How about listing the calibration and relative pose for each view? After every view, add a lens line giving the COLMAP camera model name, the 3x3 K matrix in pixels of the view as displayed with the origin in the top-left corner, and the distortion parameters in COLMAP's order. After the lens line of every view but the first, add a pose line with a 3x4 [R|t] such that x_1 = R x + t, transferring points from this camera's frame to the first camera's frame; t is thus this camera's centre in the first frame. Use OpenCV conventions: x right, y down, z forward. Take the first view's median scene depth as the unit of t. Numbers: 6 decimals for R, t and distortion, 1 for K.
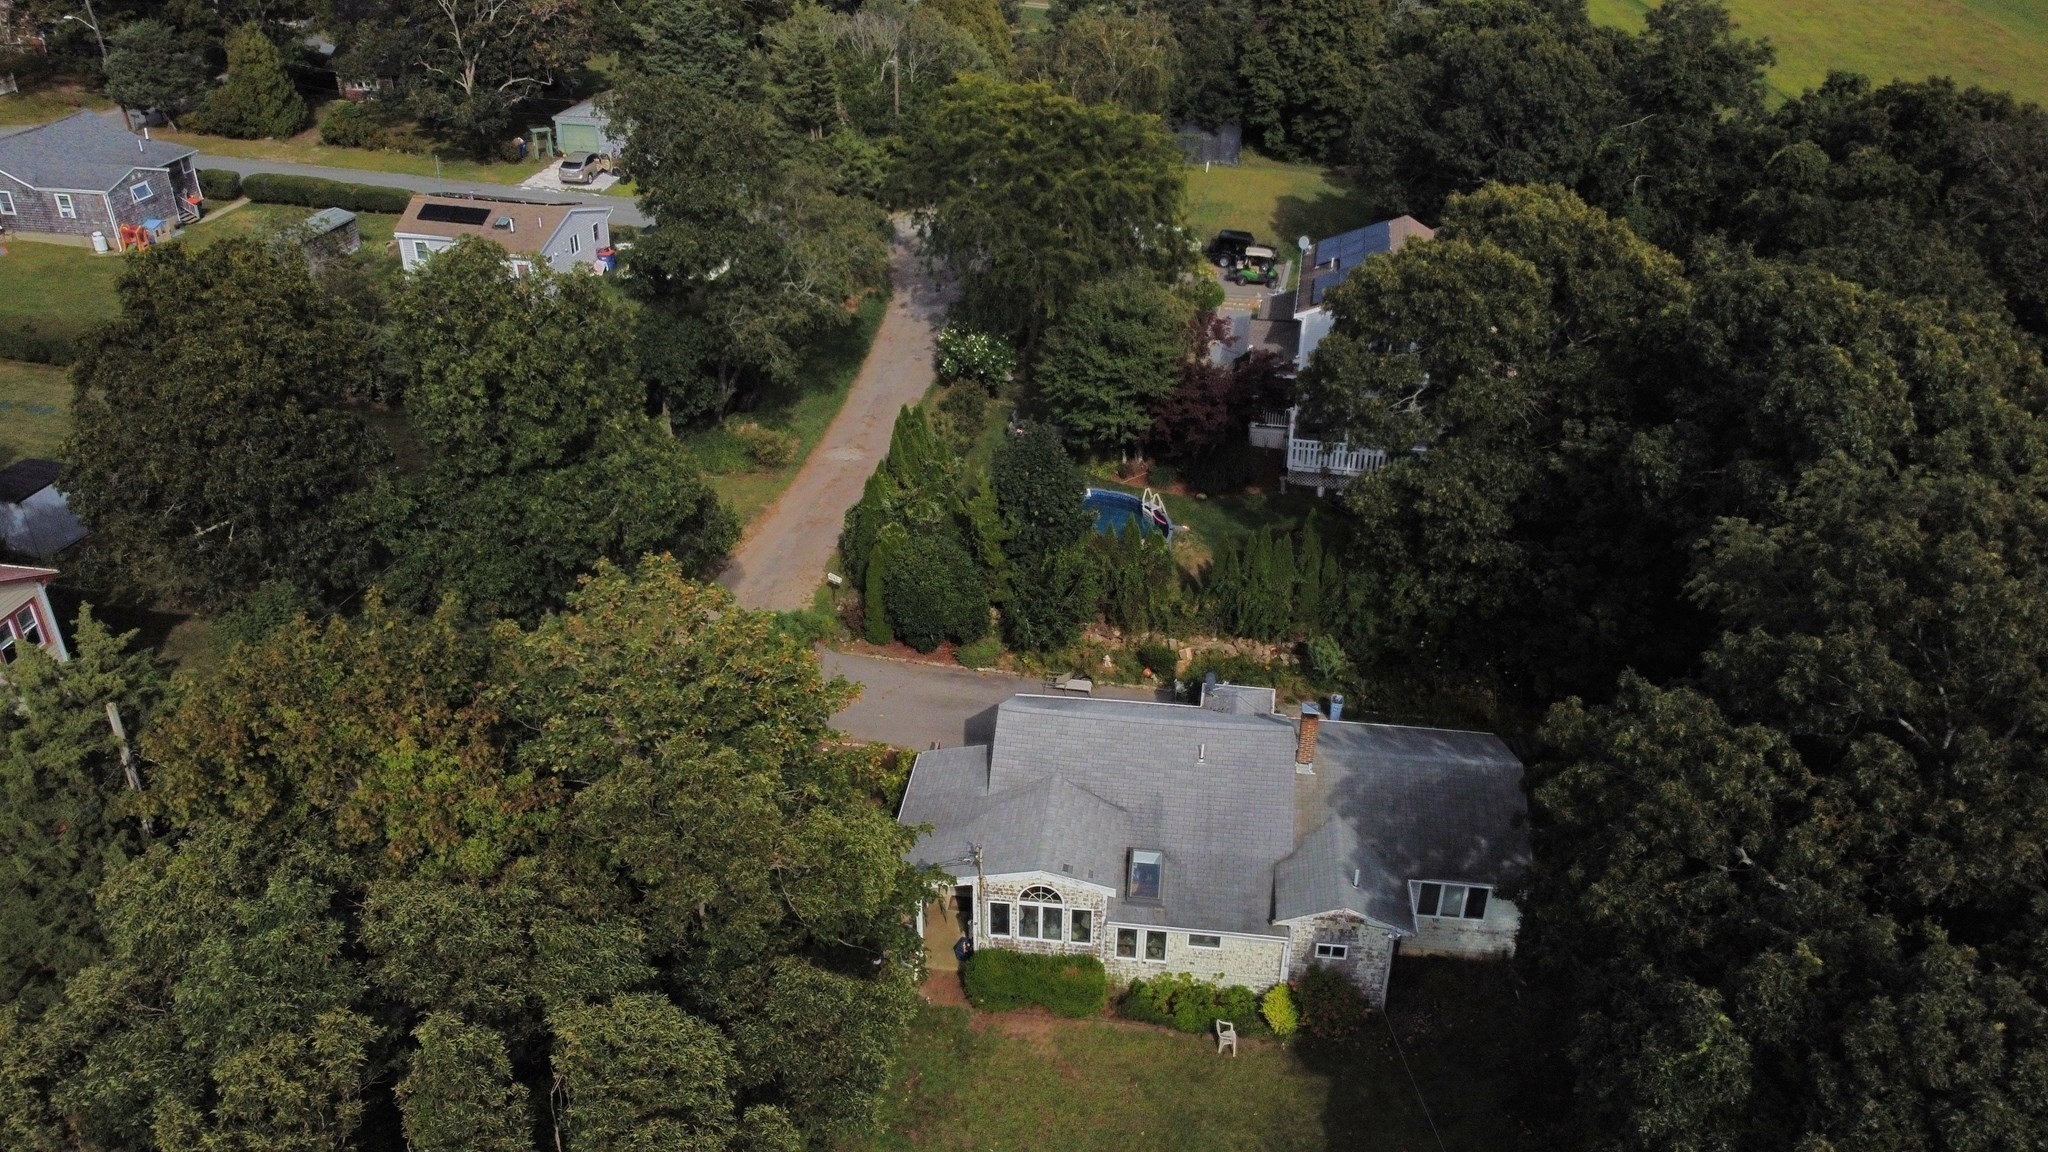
lens RADIAL K [[1548.9, 0, 1014.7], [0, 1548.9, 589.3], [0, 0, 1]] dist [-0.008112, 0.002103]
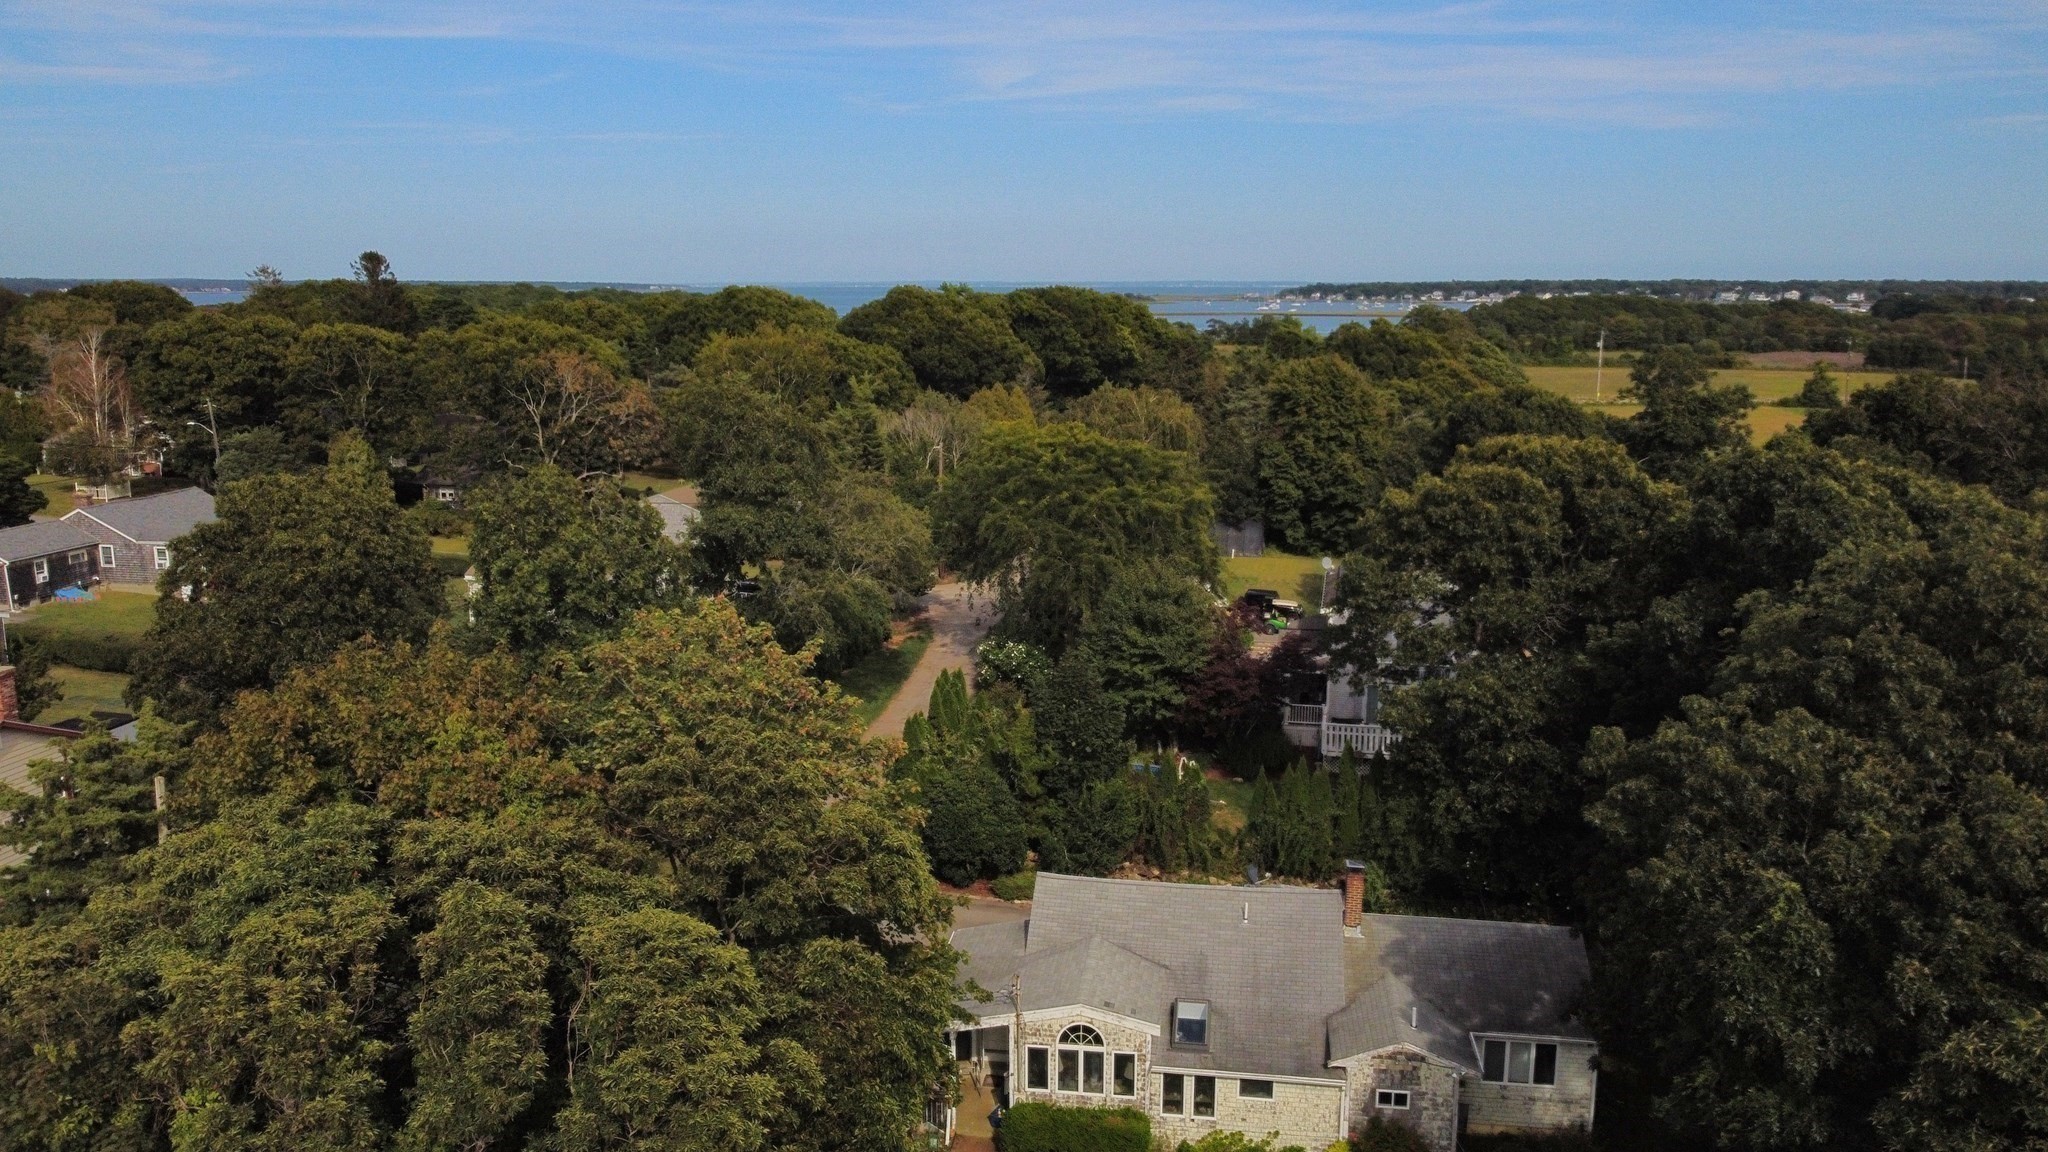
lens RADIAL K [[1551.7, 0, 1013.4], [0, 1551.7, 585.5], [0, 0, 1]] dist [-0.005842, -0.001185]
pose [[0.999745, 0.000546, -0.022581, -0.003001], [-0.007832, 0.946069, -0.323871, 0.224785], [0.021187, 0.323965, 0.945832, 0.009883]]
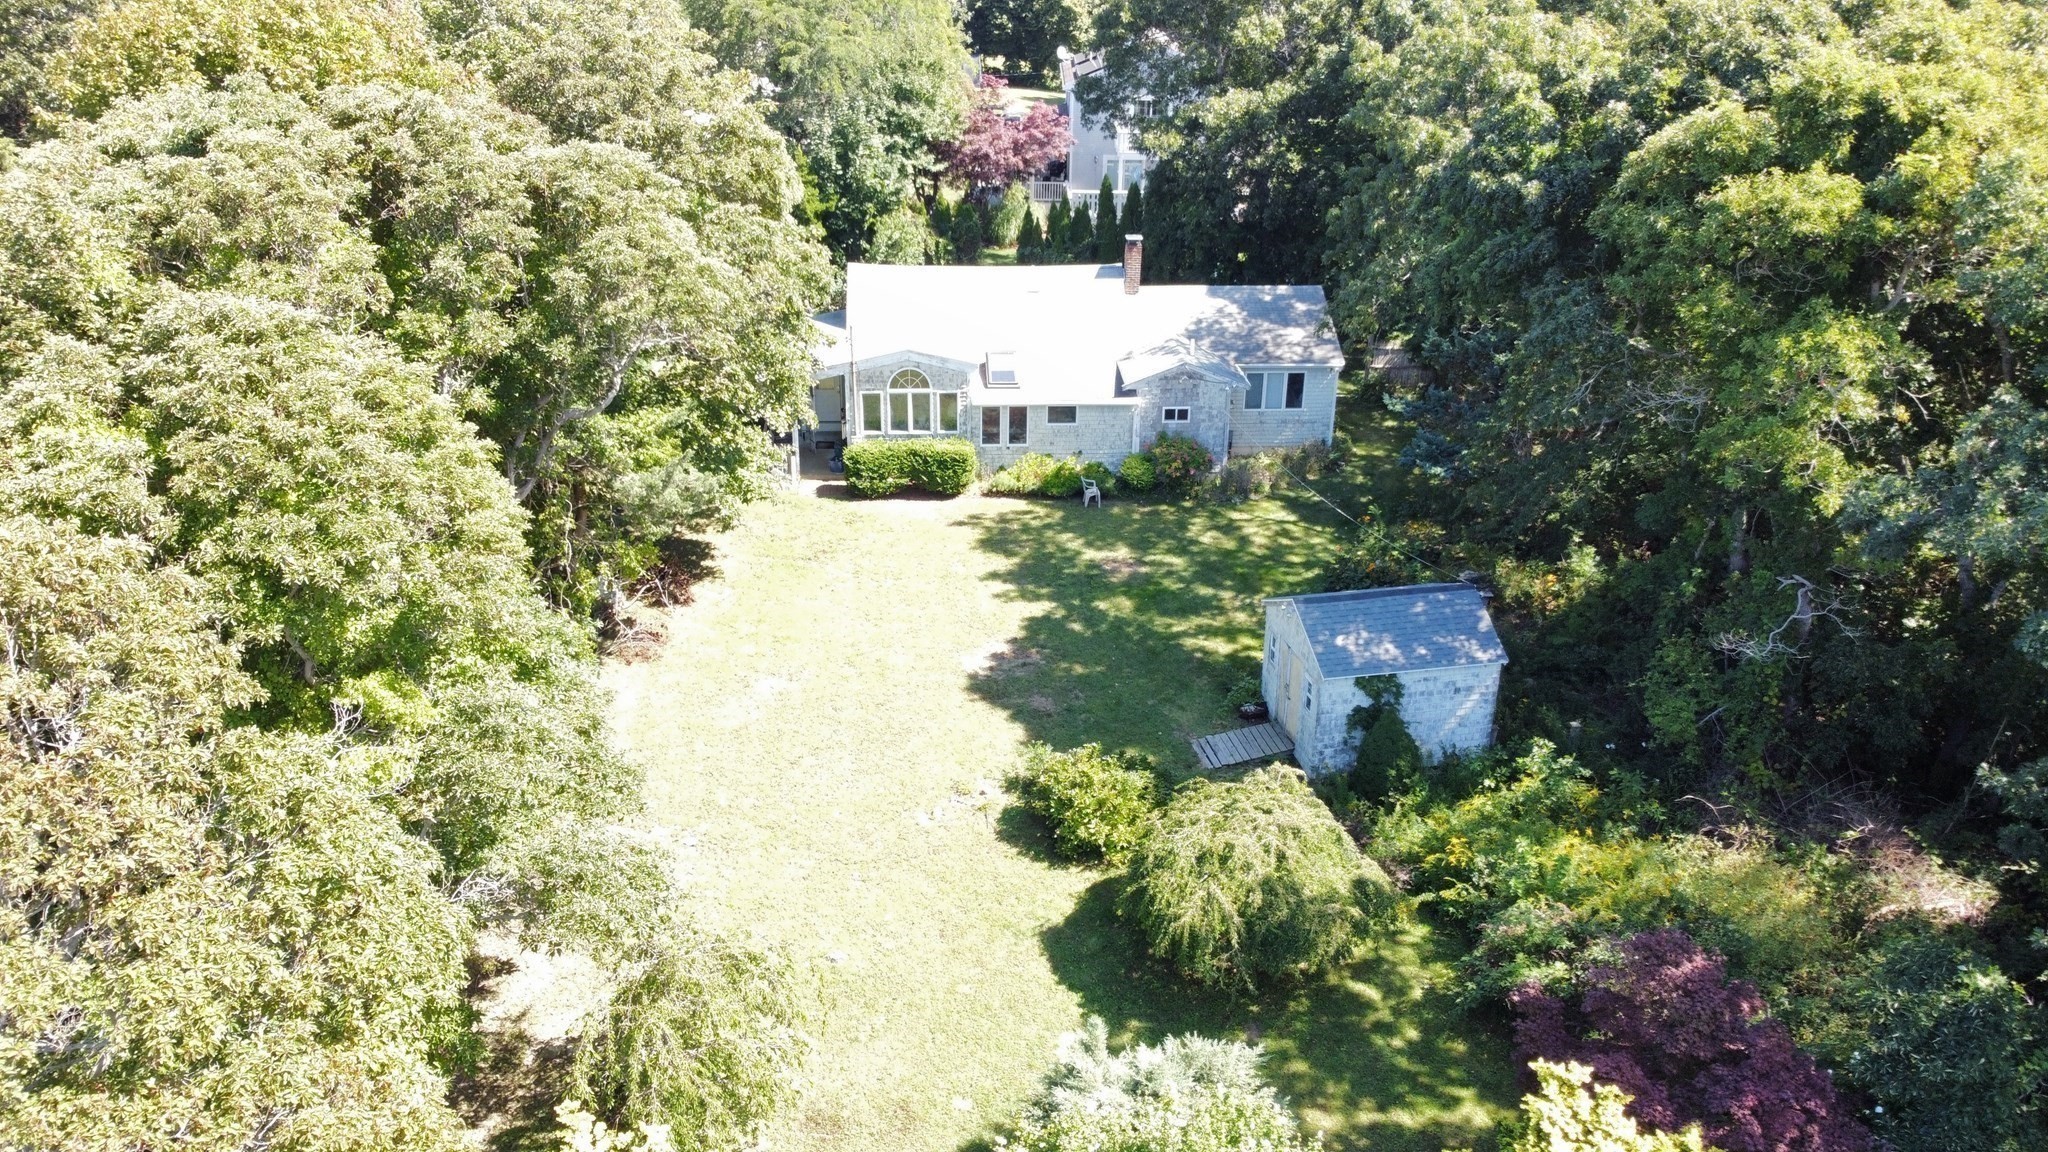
lens RADIAL K [[1554.3, 0, 1015.2], [0, 1554.3, 578.0], [0, 0, 1]] dist [-0.004040, 0.003288]
pose [[0.983064, -0.069380, 0.169621, -0.095153], [0.085265, 0.992444, -0.088229, 0.400249], [-0.162218, 0.101197, 0.981552, -0.050737]]
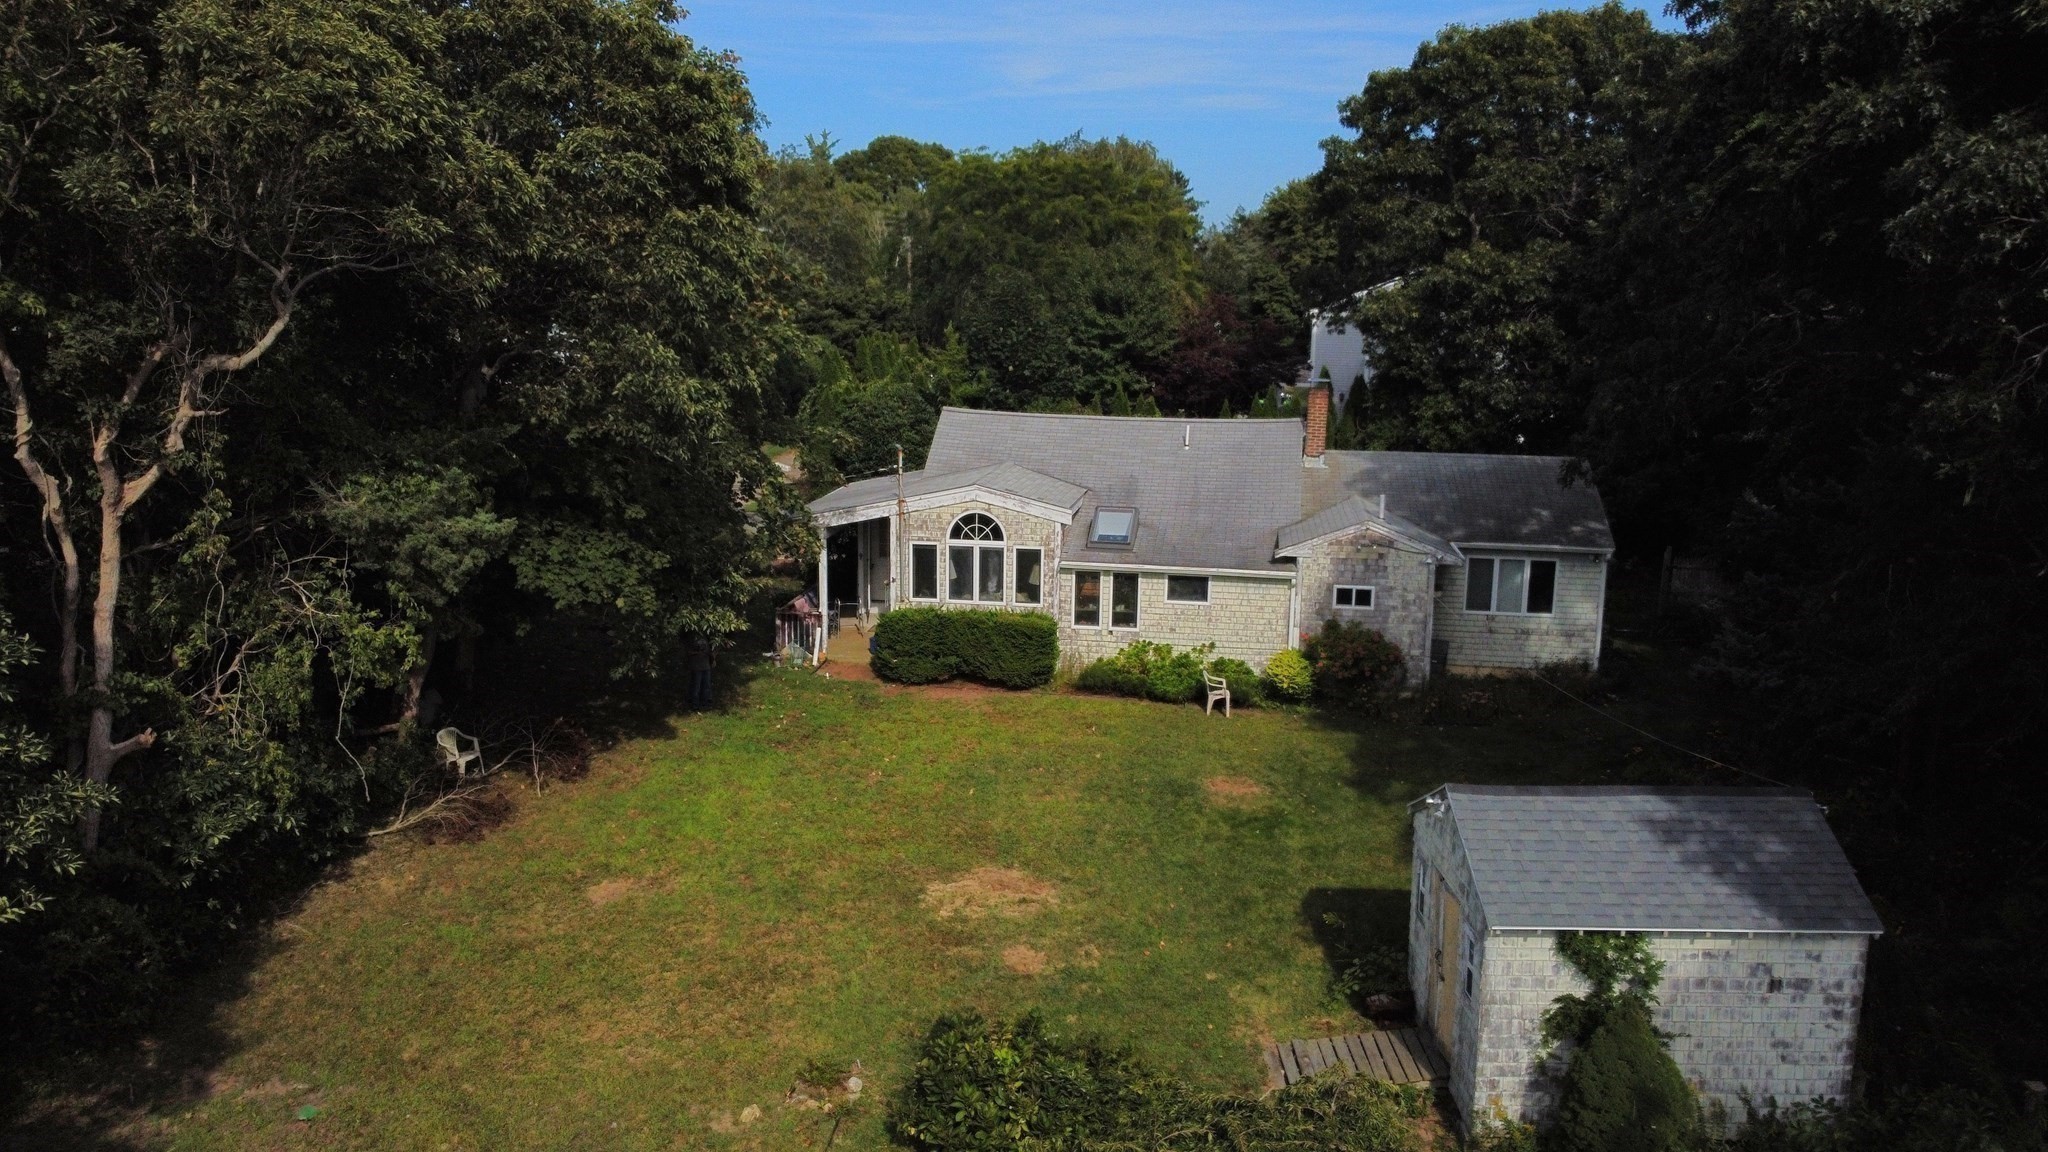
lens RADIAL K [[1554.3, 0, 1015.2], [0, 1554.3, 578.0], [0, 0, 1]] dist [-0.004040, 0.003288]
pose [[0.999477, 0.015665, -0.028284, 0.054215], [-0.024009, 0.945493, -0.324756, 0.437425], [0.021655, 0.325265, 0.945375, 0.246455]]
